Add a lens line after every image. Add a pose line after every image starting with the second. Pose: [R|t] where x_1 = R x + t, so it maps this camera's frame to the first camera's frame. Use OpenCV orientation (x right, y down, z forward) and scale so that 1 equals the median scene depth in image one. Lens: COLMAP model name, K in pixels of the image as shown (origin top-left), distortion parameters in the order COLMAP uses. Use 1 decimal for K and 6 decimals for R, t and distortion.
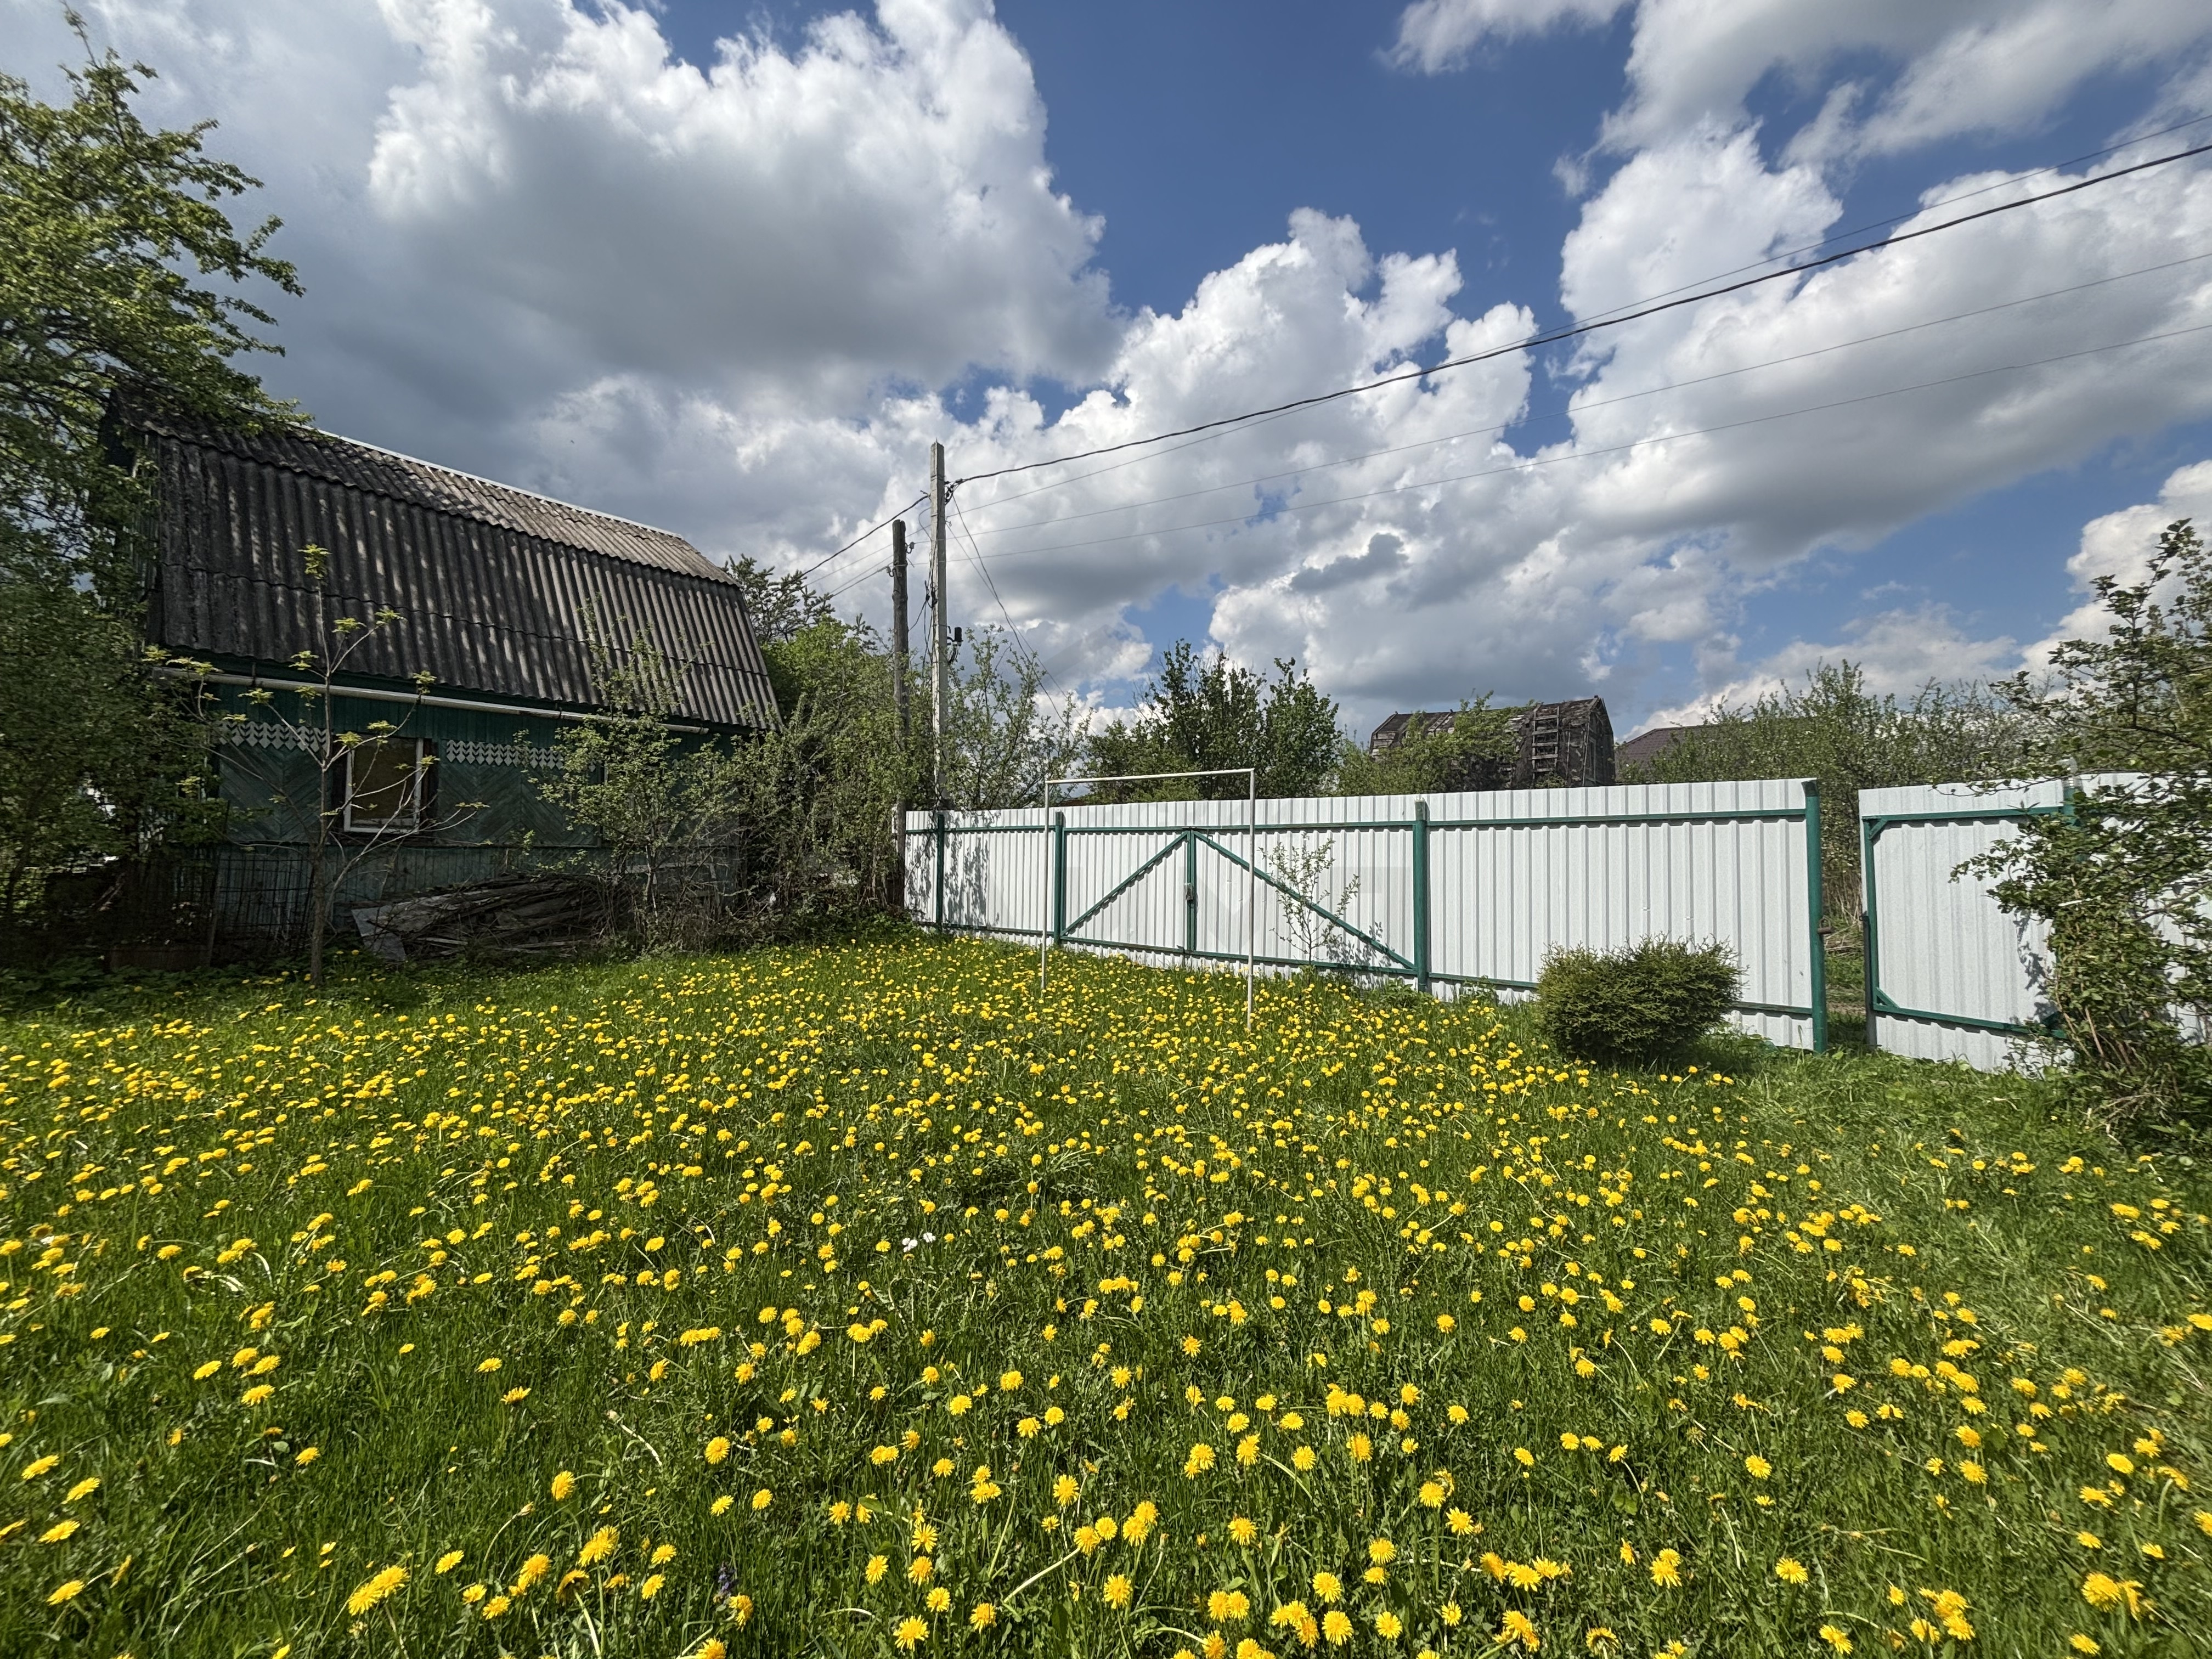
lens RADIAL K [[899.8, 0, 1101.6], [0, 899.8, 841.2], [0, 0, 1]] dist [-0.003992, 0.001502]
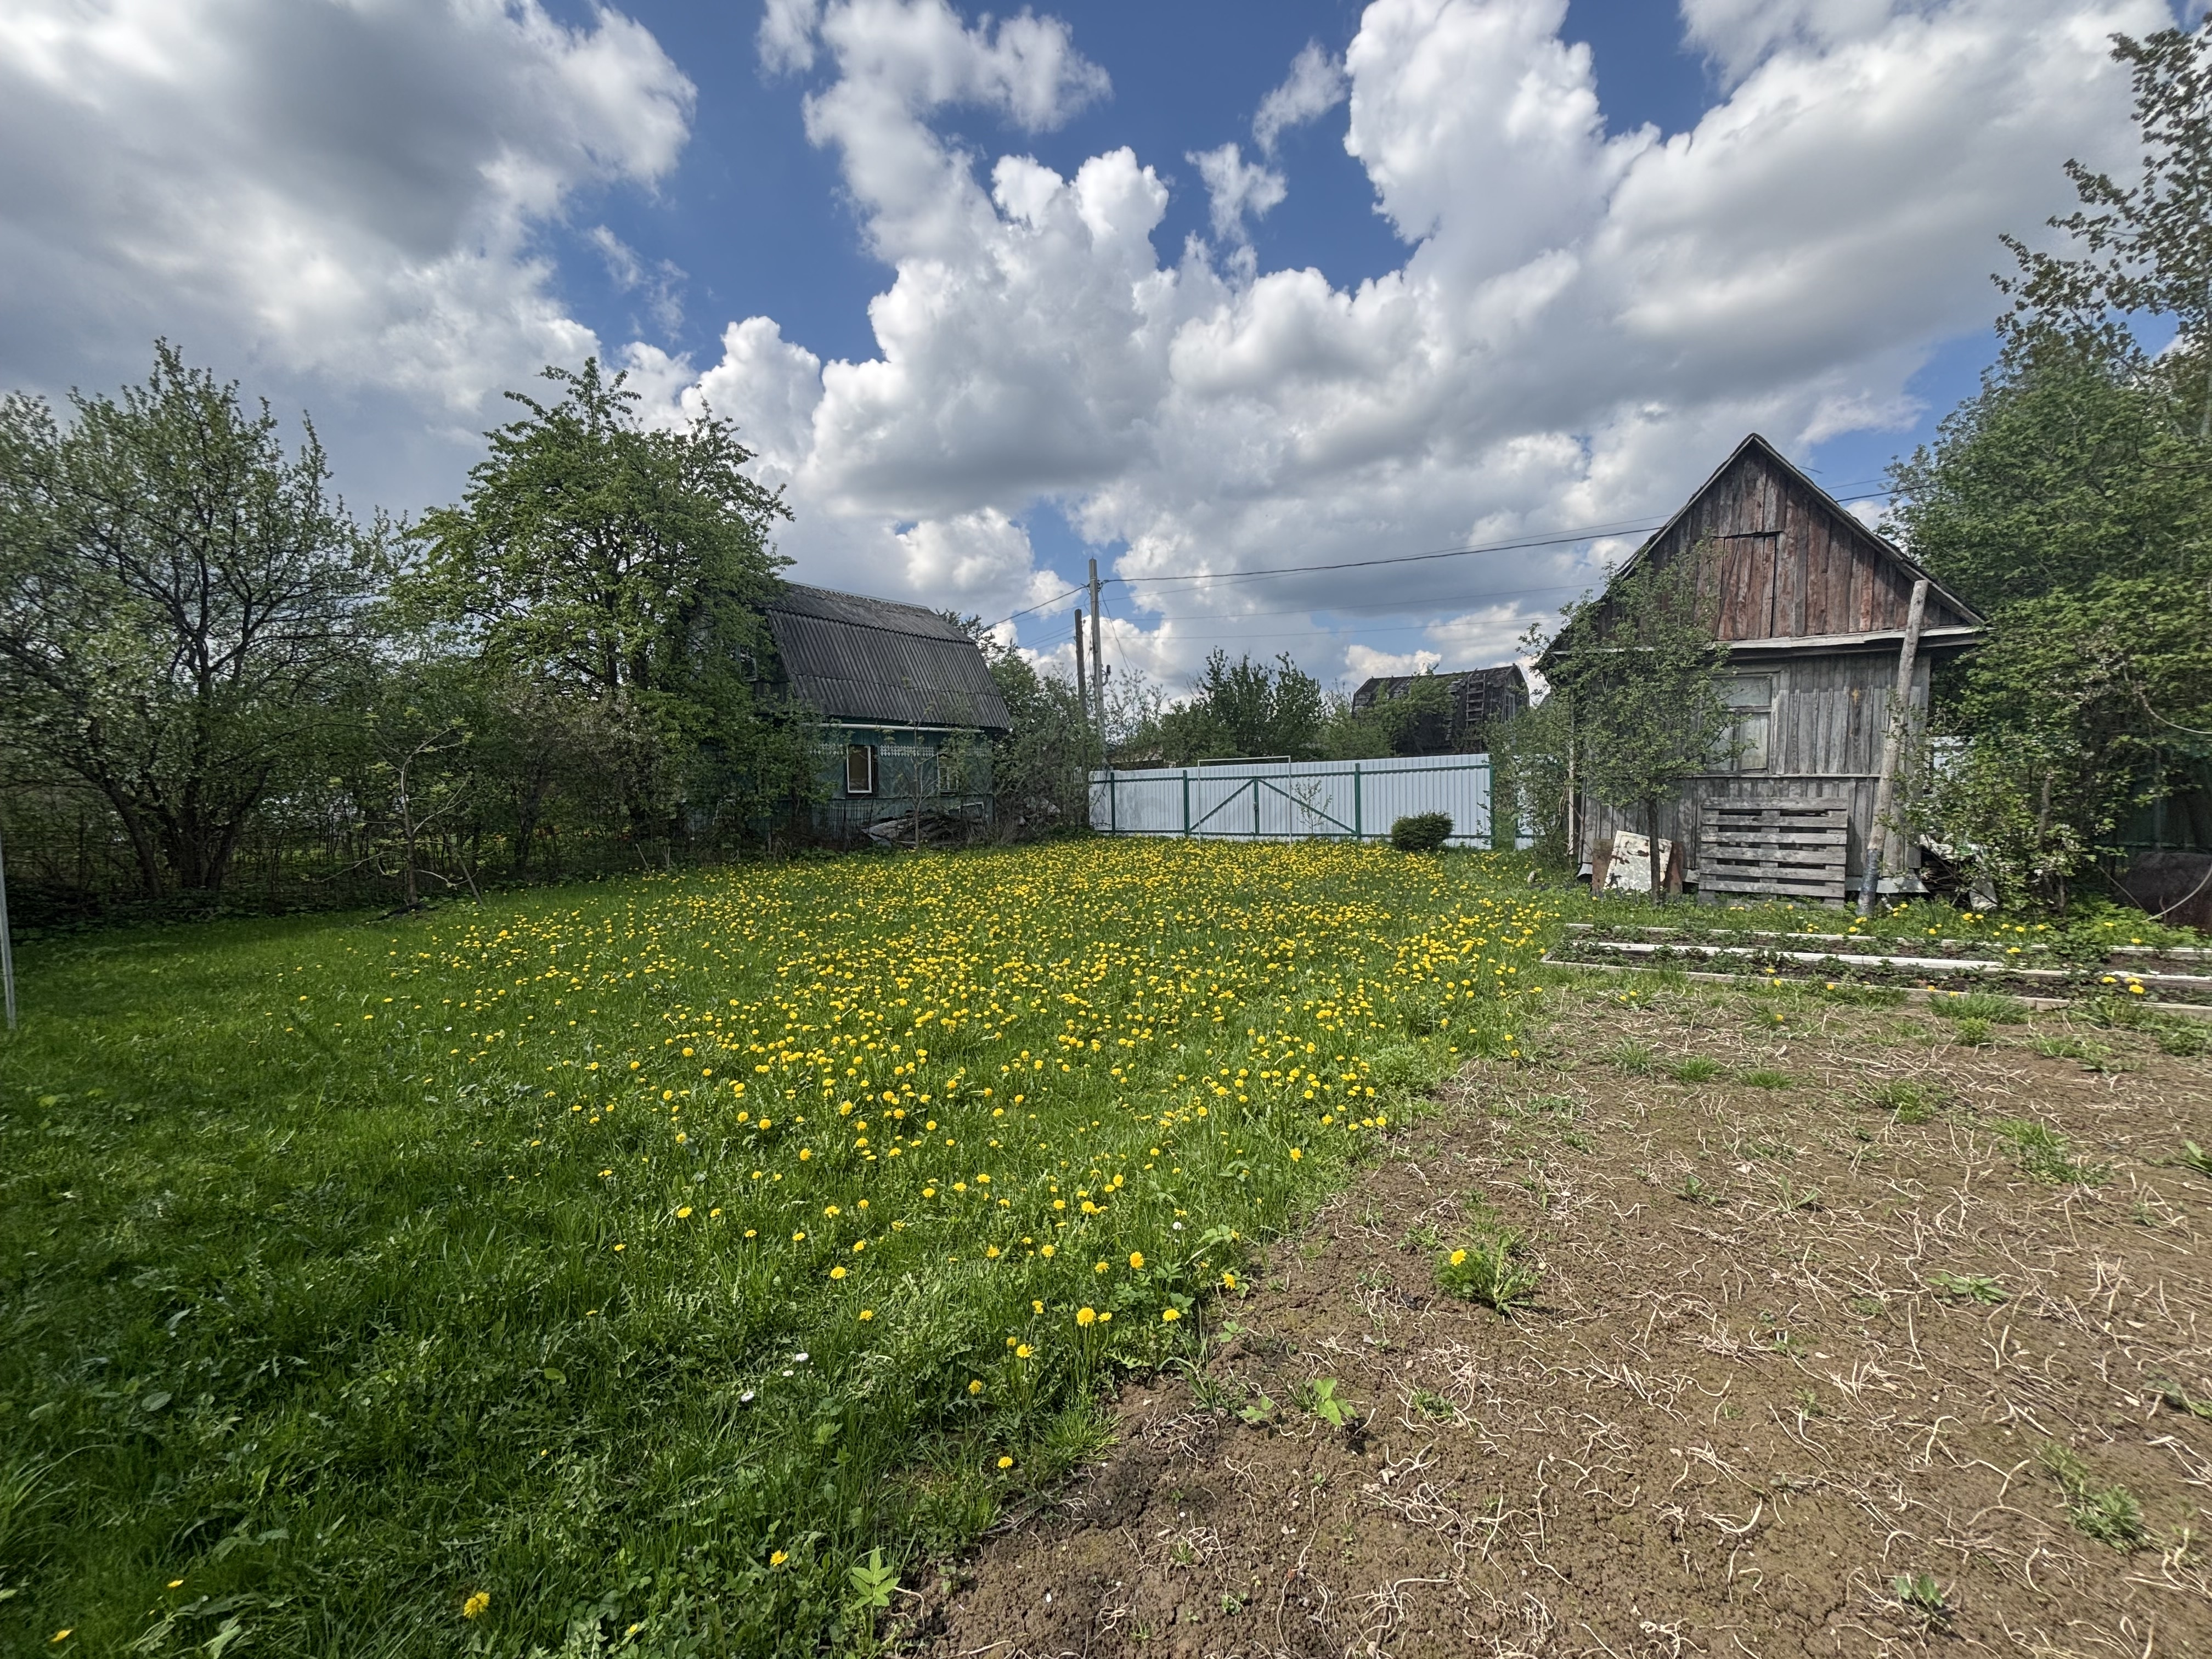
lens RADIAL K [[899.8, 0, 1103.2], [0, 899.8, 835.0], [0, 0, 1]] dist [-0.003992, 0.001502]
pose [[0.999243, -0.037390, 0.010759, -0.291617], [0.036615, 0.997214, 0.064984, -0.027709], [-0.013158, -0.064541, 0.997828, -1.151132]]
